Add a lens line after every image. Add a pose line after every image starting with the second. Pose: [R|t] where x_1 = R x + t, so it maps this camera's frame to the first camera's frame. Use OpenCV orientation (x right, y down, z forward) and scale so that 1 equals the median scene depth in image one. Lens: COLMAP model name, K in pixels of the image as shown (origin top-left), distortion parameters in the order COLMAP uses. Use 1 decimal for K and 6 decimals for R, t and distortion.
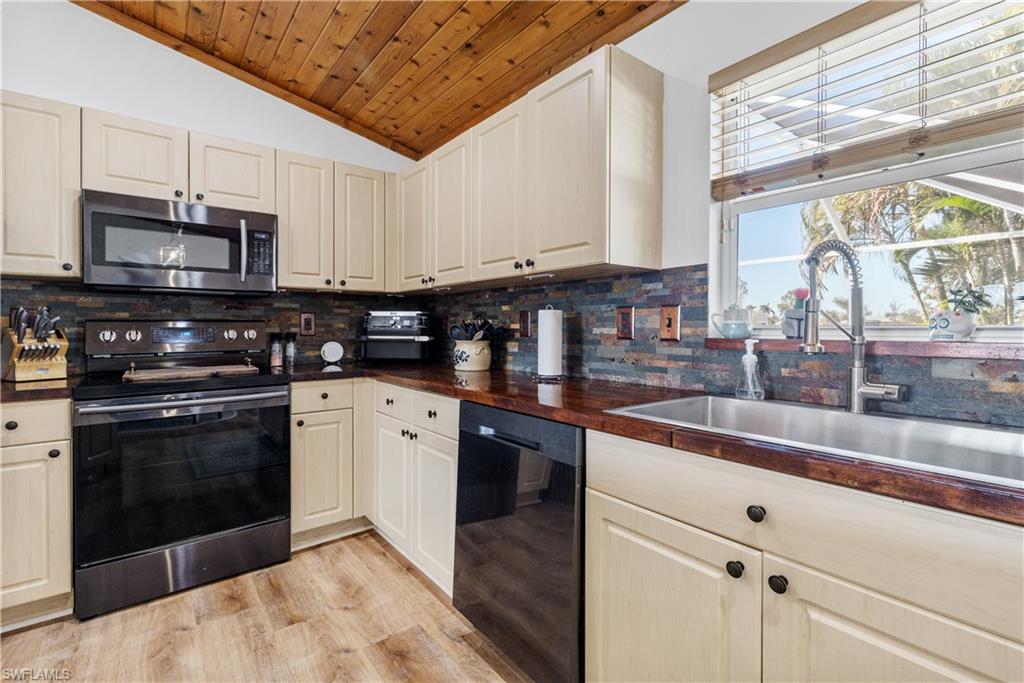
lens RADIAL K [[464.8, 0, 509.7], [0, 464.8, 332.2], [0, 0, 1]] dist [0.000344, -0.000276]
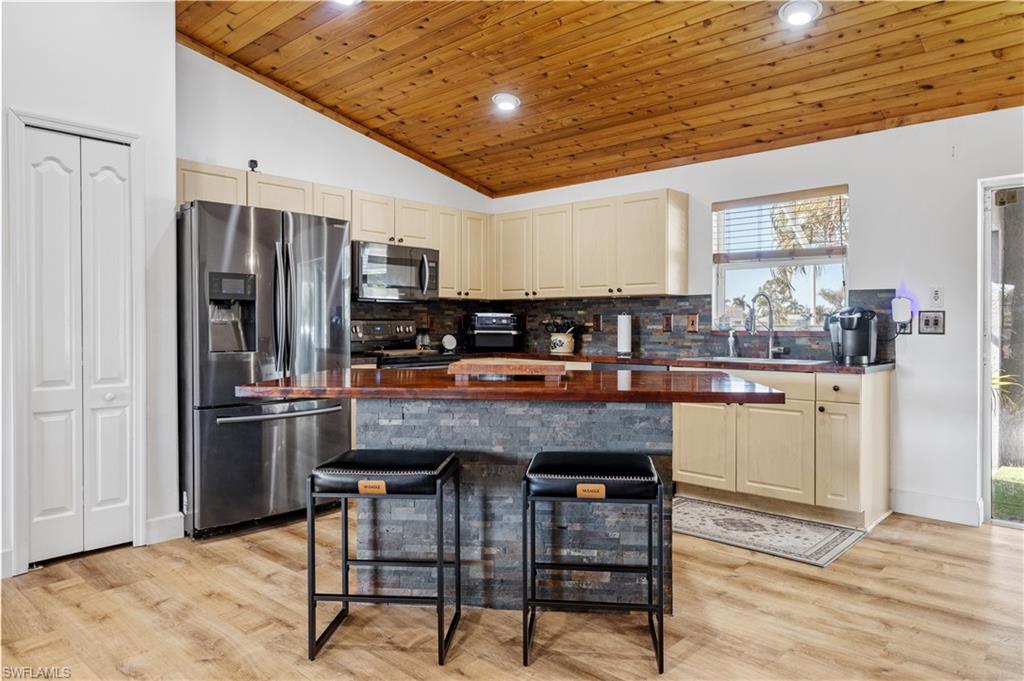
lens RADIAL K [[661.8, 0, 511.9], [0, 661.8, 327.0], [0, 0, 1]] dist [-0.000272, 0.000530]
pose [[0.985434, 0.003028, 0.170031, -0.675890], [-0.001673, 0.999966, -0.008114, 0.015840], [-0.170050, 0.007711, 0.985405, -1.243961]]
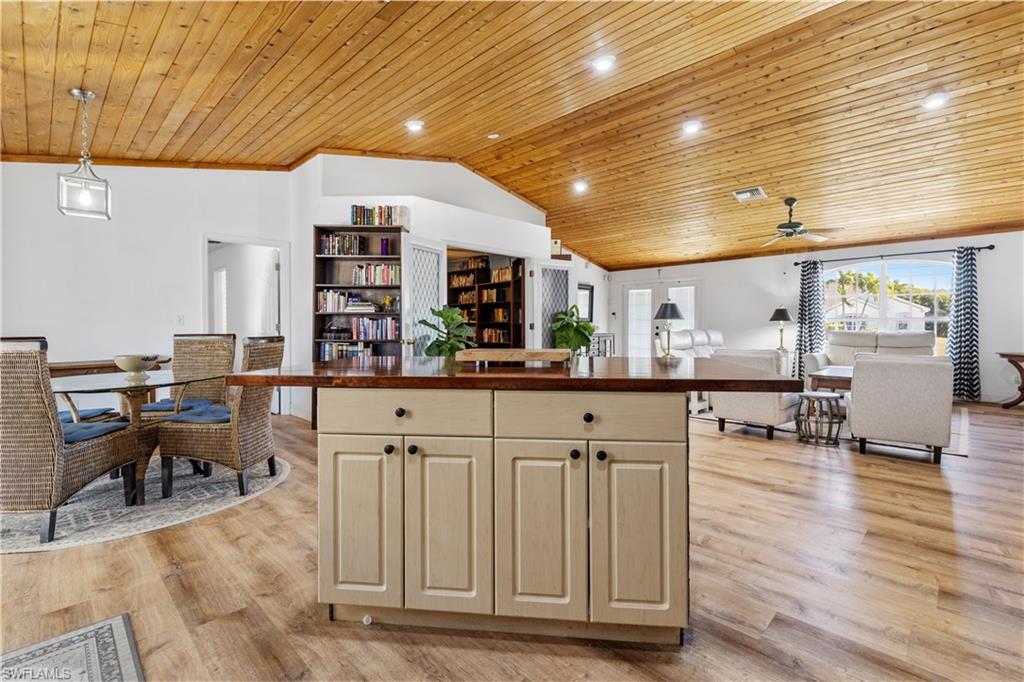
lens RADIAL K [[464.8, 0, 509.7], [0, 464.8, 331.7], [0, 0, 1]] dist [0.000344, -0.000276]
pose [[-0.991569, 0.006723, -0.129404, -0.347622], [0.003676, 0.999711, 0.023774, 0.016964], [0.129526, 0.023098, -0.991307, 0.803048]]
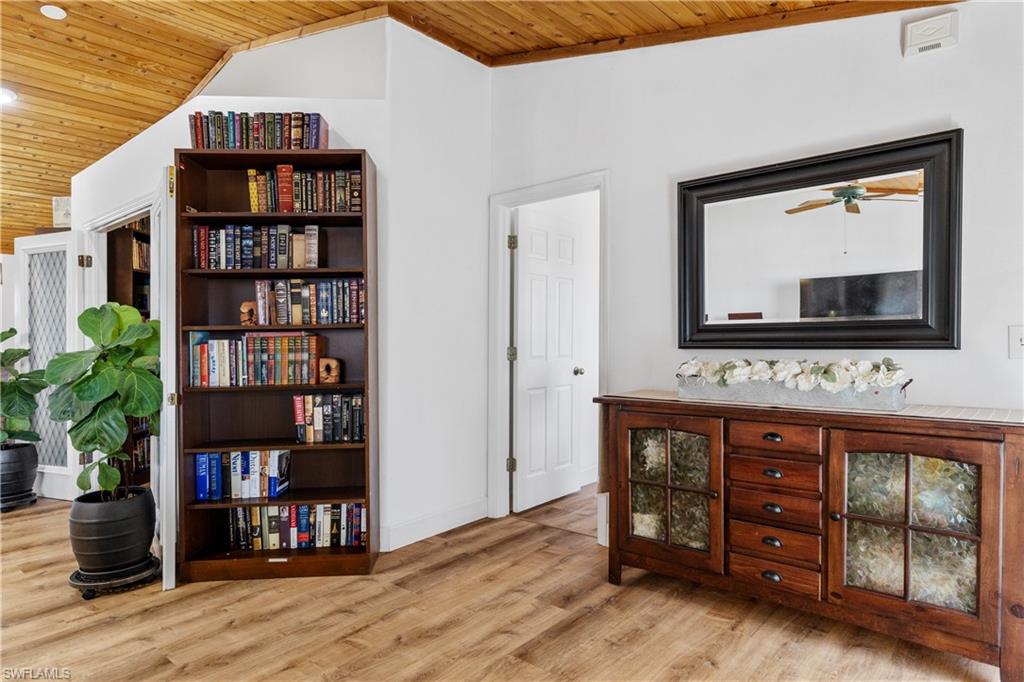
lens RADIAL K [[591.0, 0, 524.5], [0, 591.0, 341.6], [0, 0, 1]] dist [-0.001706, 0.000239]
pose [[-0.206097, -0.002037, 0.978529, -2.492963], [0.023588, 0.999697, 0.007049, 0.009489], [-0.978247, 0.024534, -0.205987, -2.551423]]
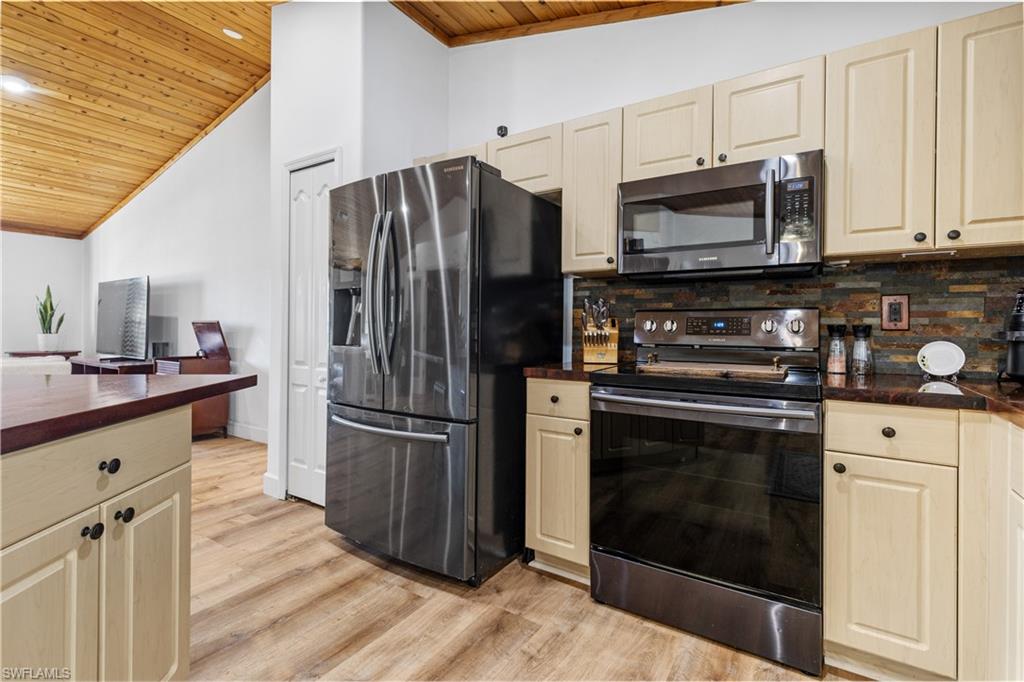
lens RADIAL K [[460.2, 0, 523.3], [0, 460.2, 326.4], [0, 0, 1]] dist [0.007375, -0.000775]
pose [[0.337886, 0.003555, -0.941180, -0.014142], [-0.019258, 0.999810, -0.003137, 0.017476], [0.940990, 0.019185, 0.337890, 0.392022]]
